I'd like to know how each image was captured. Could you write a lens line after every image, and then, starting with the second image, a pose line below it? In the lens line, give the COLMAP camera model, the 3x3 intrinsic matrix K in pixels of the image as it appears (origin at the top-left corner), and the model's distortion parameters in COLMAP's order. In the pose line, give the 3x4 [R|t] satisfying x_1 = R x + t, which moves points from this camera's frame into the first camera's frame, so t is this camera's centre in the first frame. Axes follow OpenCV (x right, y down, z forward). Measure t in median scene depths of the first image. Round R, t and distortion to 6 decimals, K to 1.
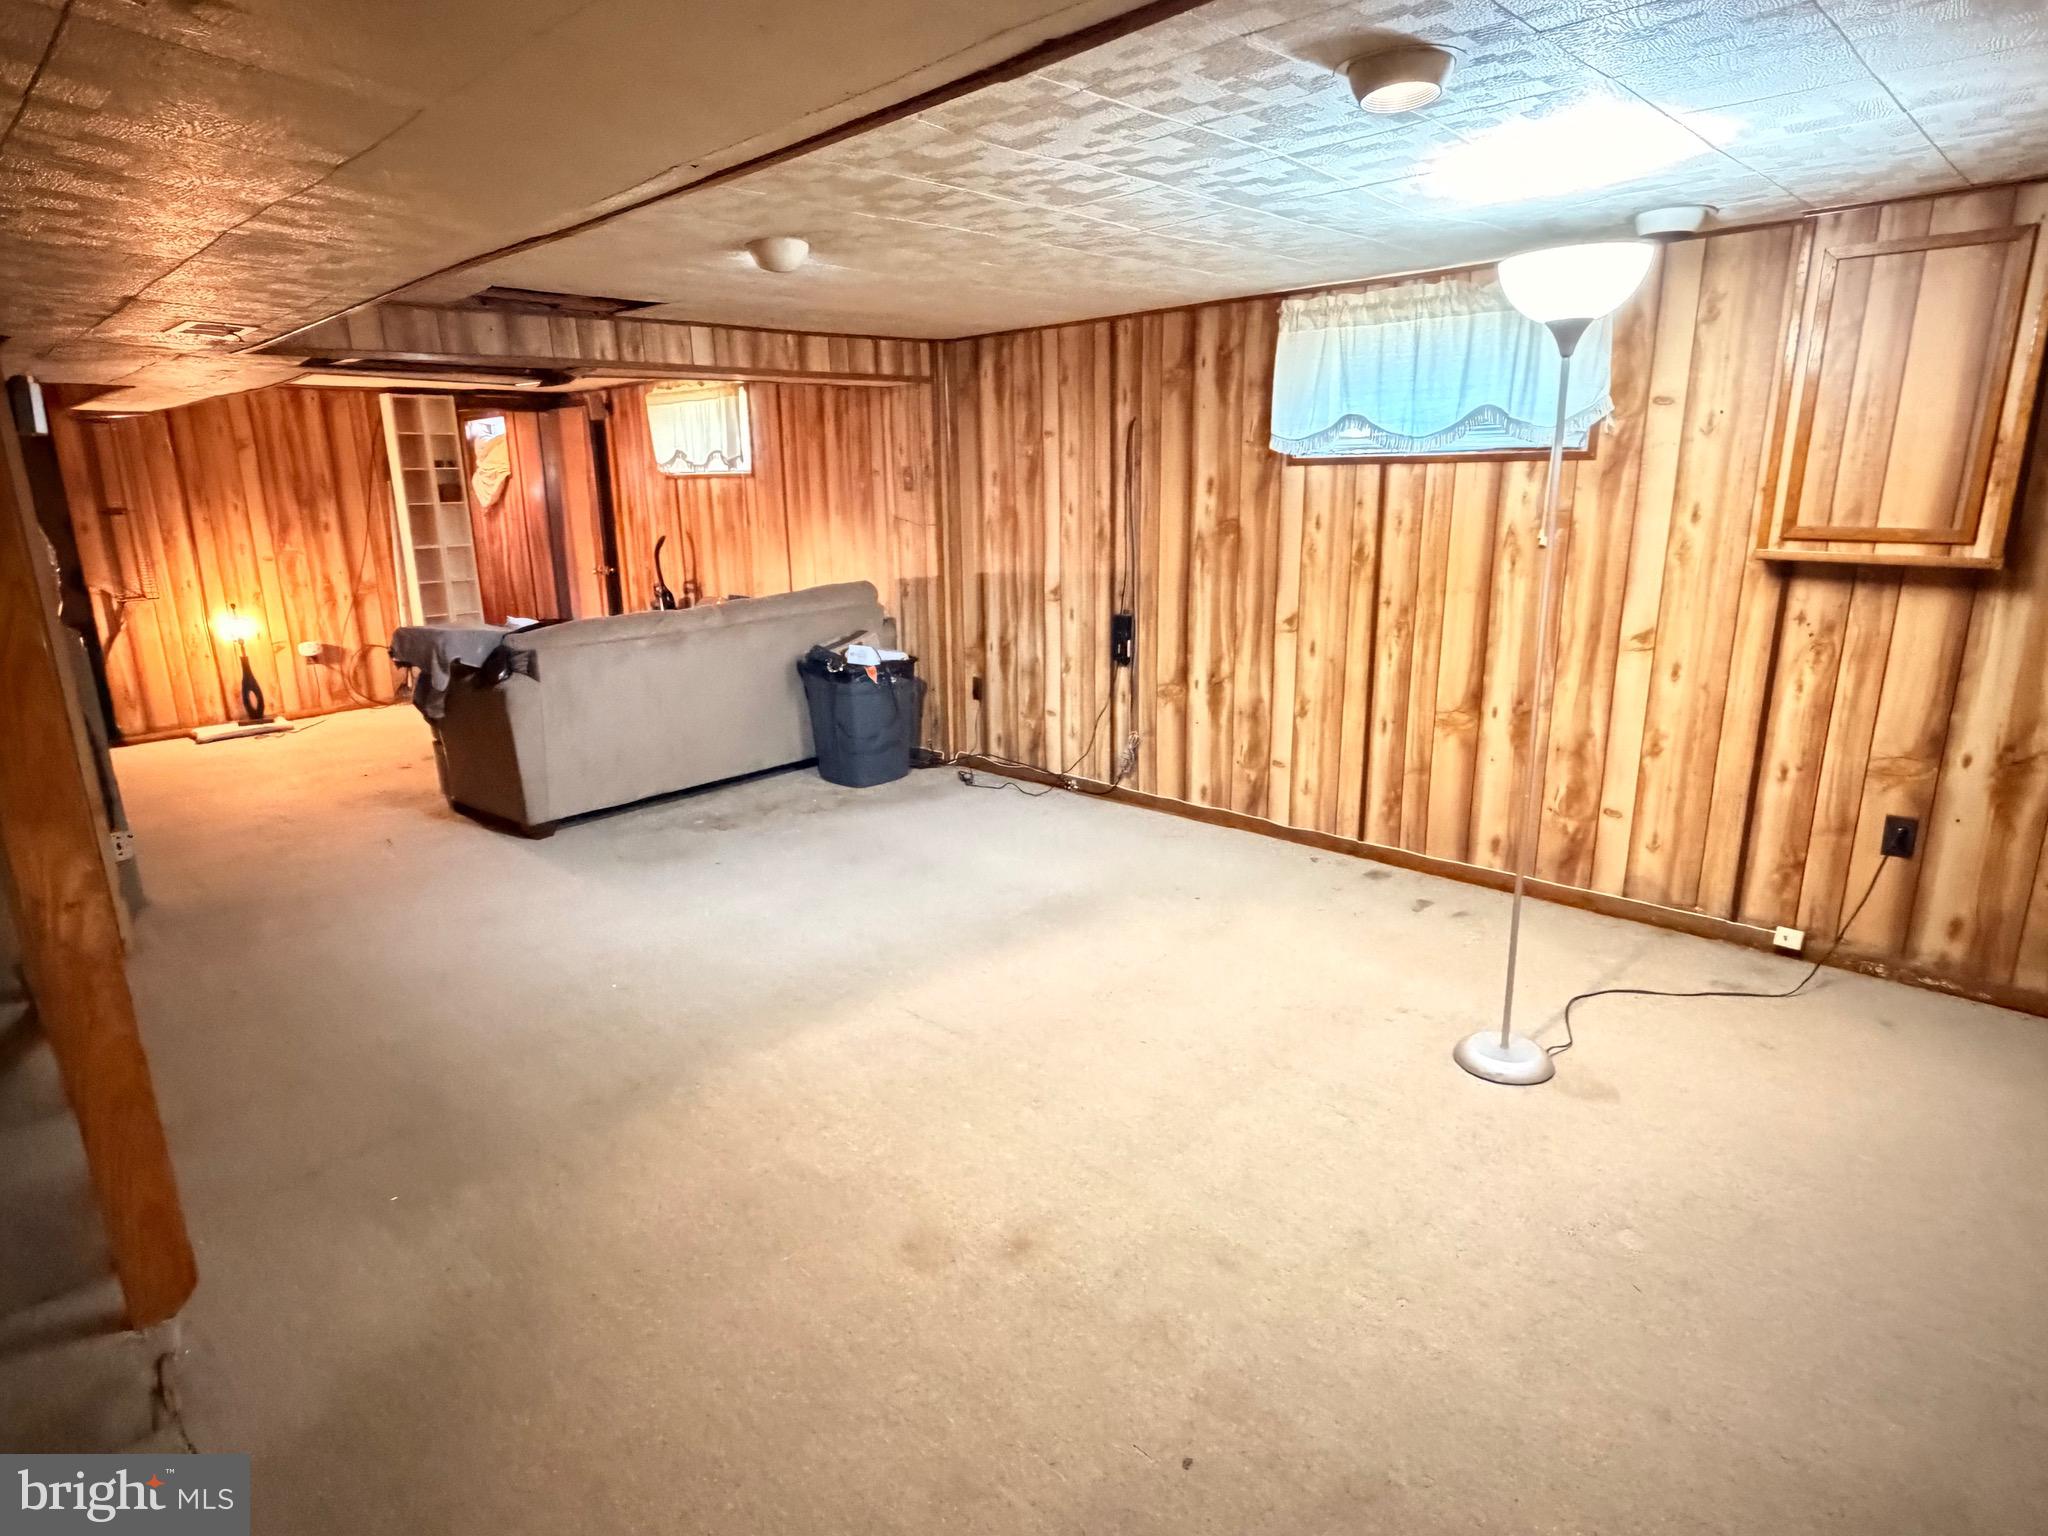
lens RADIAL K [[1130.7, 0, 1024.0], [0, 1130.7, 768.0], [0, 0, 1]] dist [0.018494, -0.000595]
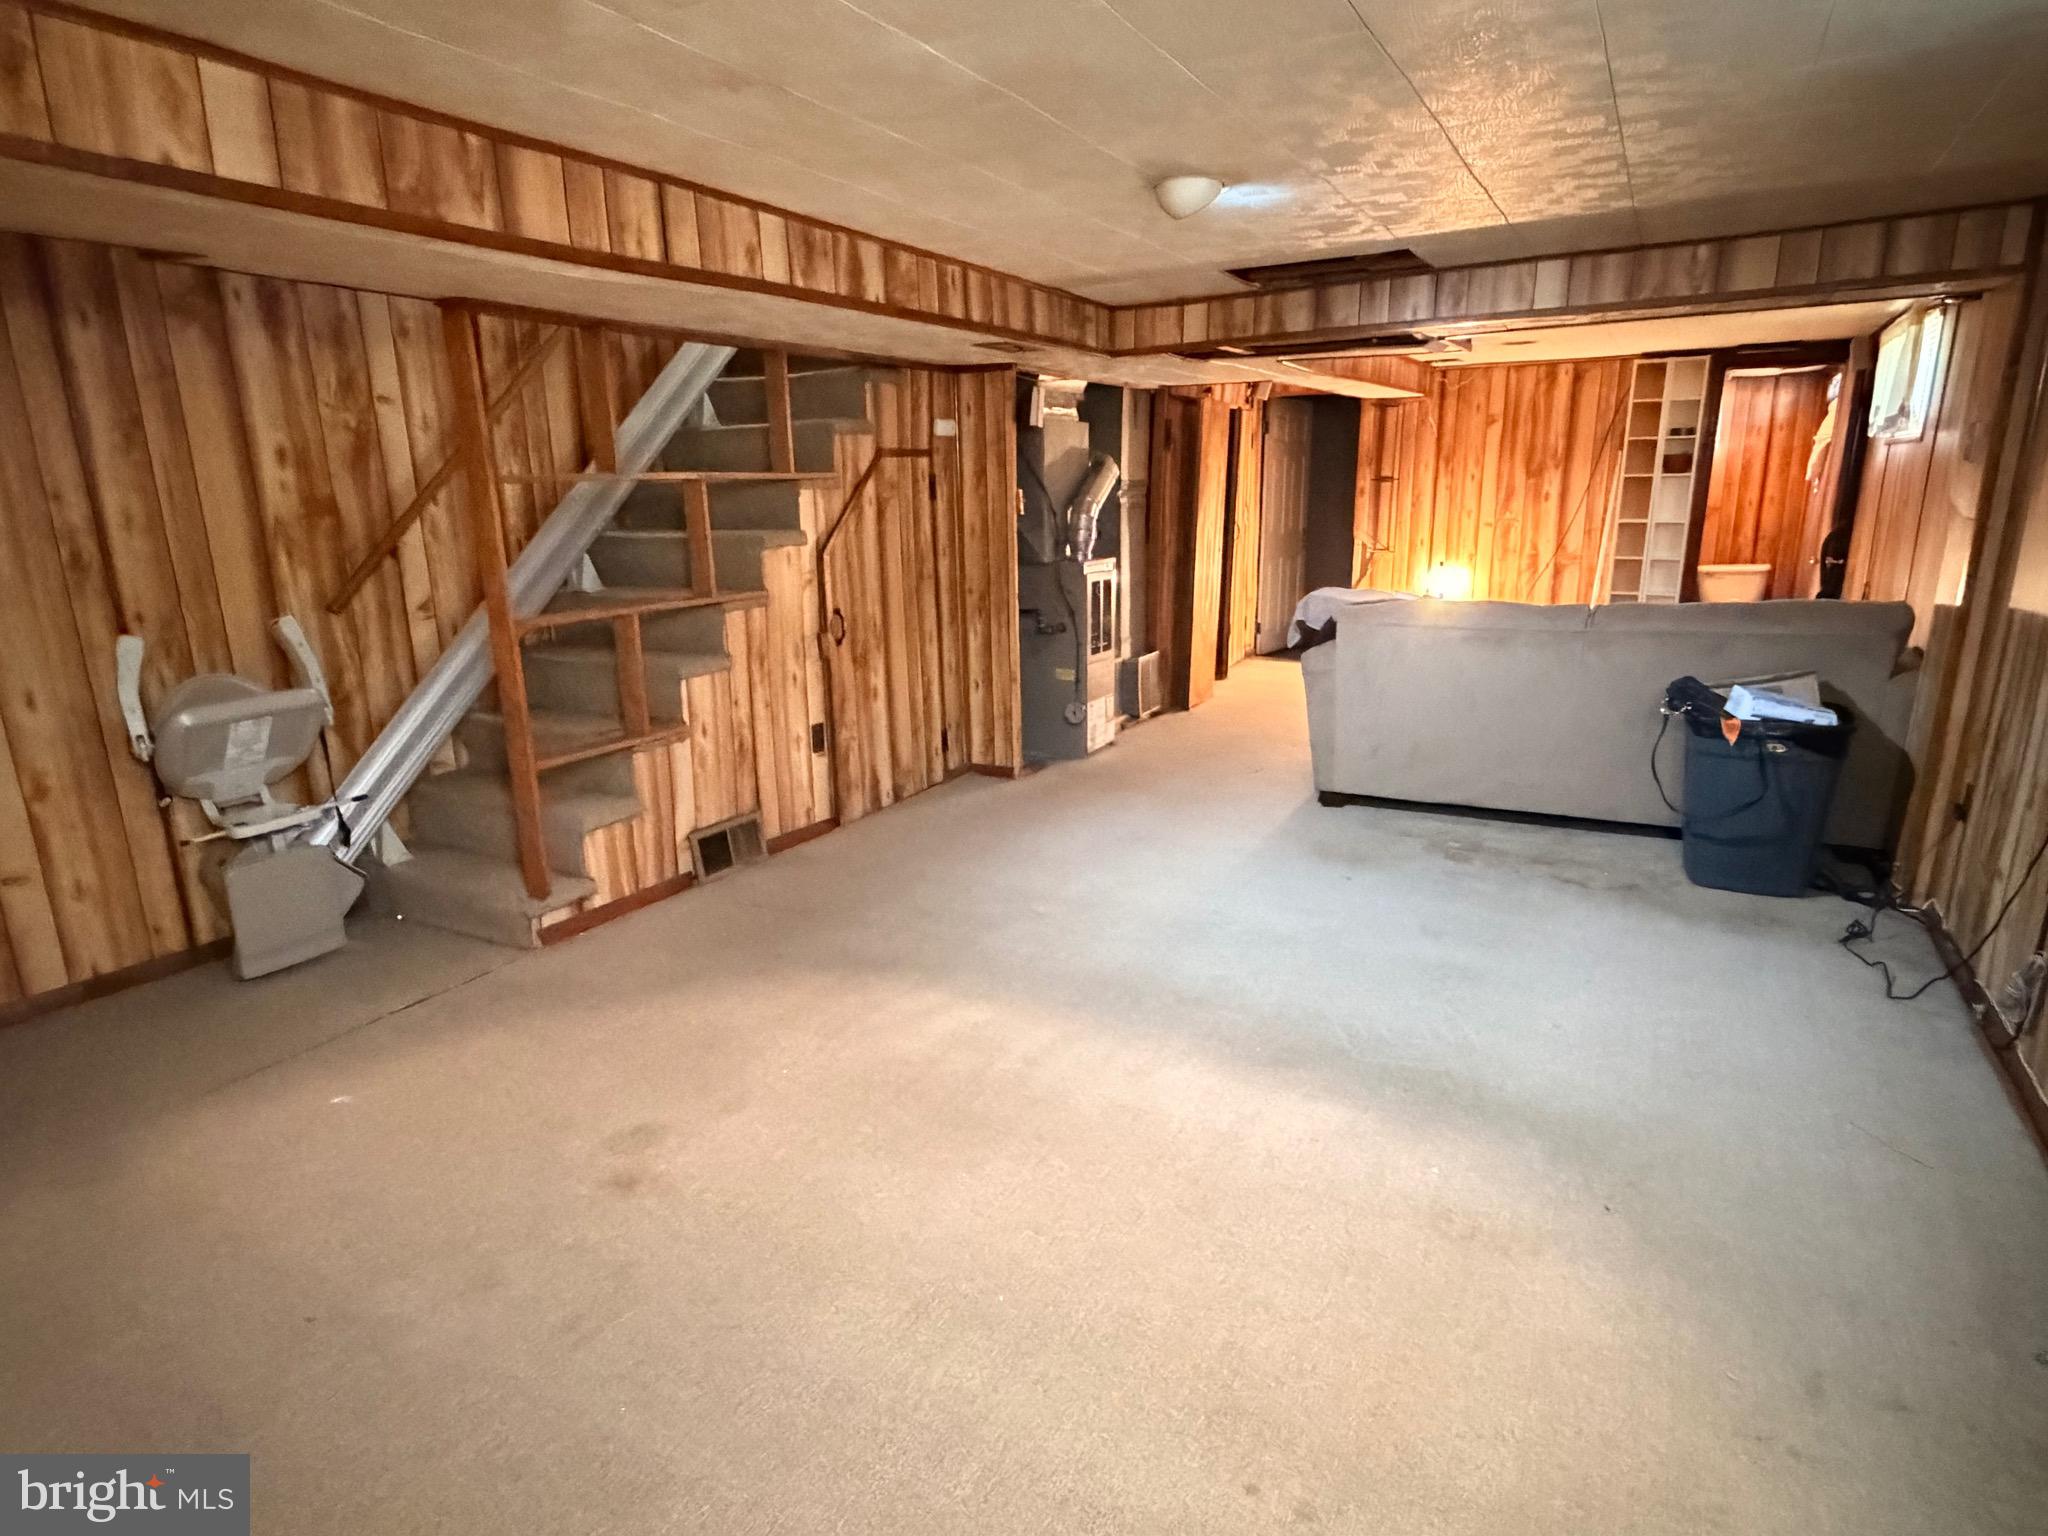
lens RADIAL K [[1129.1, 0, 1024.9], [0, 1129.1, 760.7], [0, 0, 1]] dist [0.019699, -0.001757]
pose [[0.274454, 0.250390, -0.928429, 0.391154], [-0.231560, 0.954301, 0.188916, -0.095795], [0.933303, 0.163138, 0.319892, 0.377836]]
